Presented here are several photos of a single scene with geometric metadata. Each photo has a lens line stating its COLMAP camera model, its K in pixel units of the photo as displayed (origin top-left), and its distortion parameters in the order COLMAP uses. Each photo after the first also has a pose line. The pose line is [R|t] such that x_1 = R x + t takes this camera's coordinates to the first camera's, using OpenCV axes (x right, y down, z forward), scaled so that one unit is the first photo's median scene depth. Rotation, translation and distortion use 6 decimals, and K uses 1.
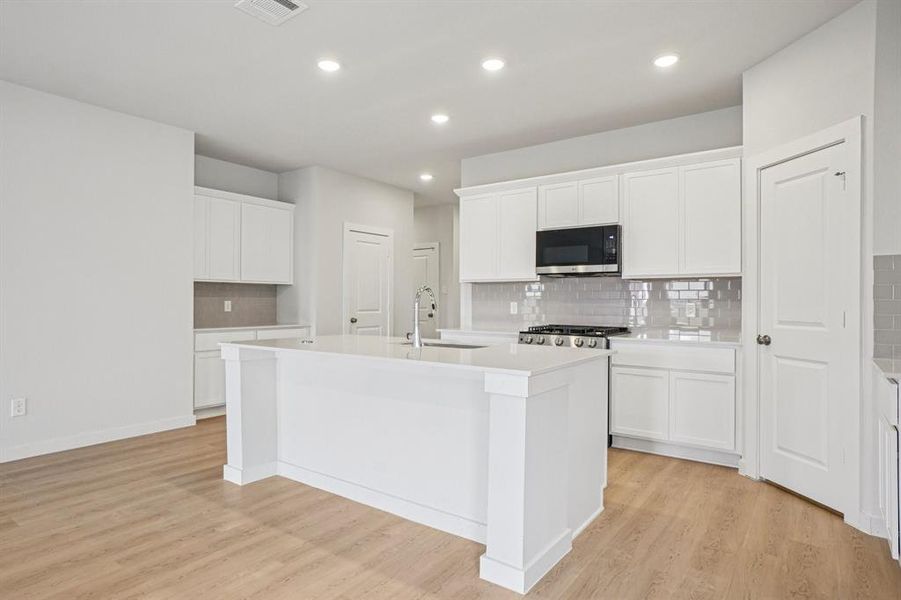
lens RADIAL K [[515.1, 0, 437.4], [0, 515.1, 298.8], [0, 0, 1]] dist [-0.002614, 0.003805]
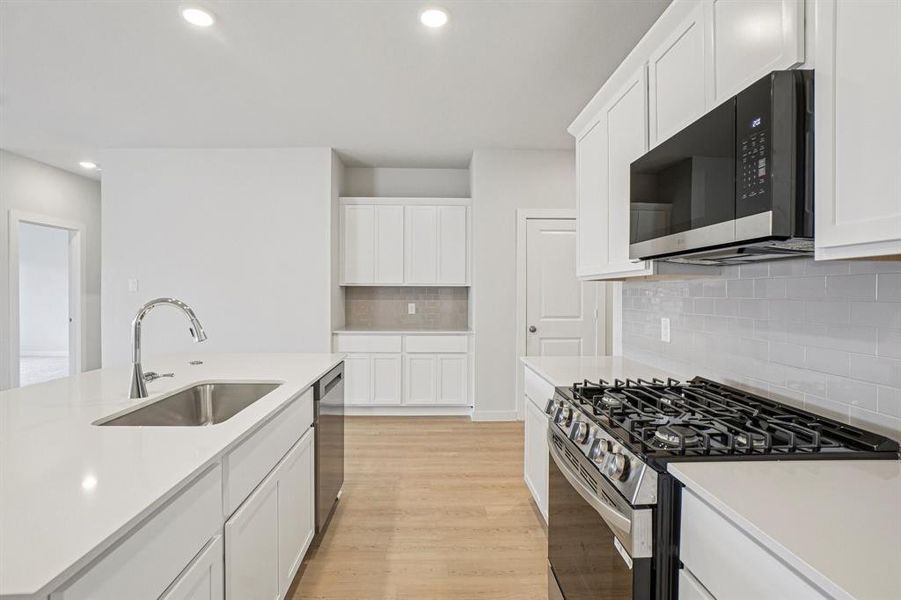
lens RADIAL K [[427.0, 0, 447.6], [0, 427.0, 297.5], [0, 0, 1]] dist [-0.035210, 0.001687]
pose [[0.624808, 0.007589, -0.780741, 0.479232], [0.000410, 0.999949, 0.010047, -0.026295], [0.780778, -0.006597, 0.624773, 0.834108]]
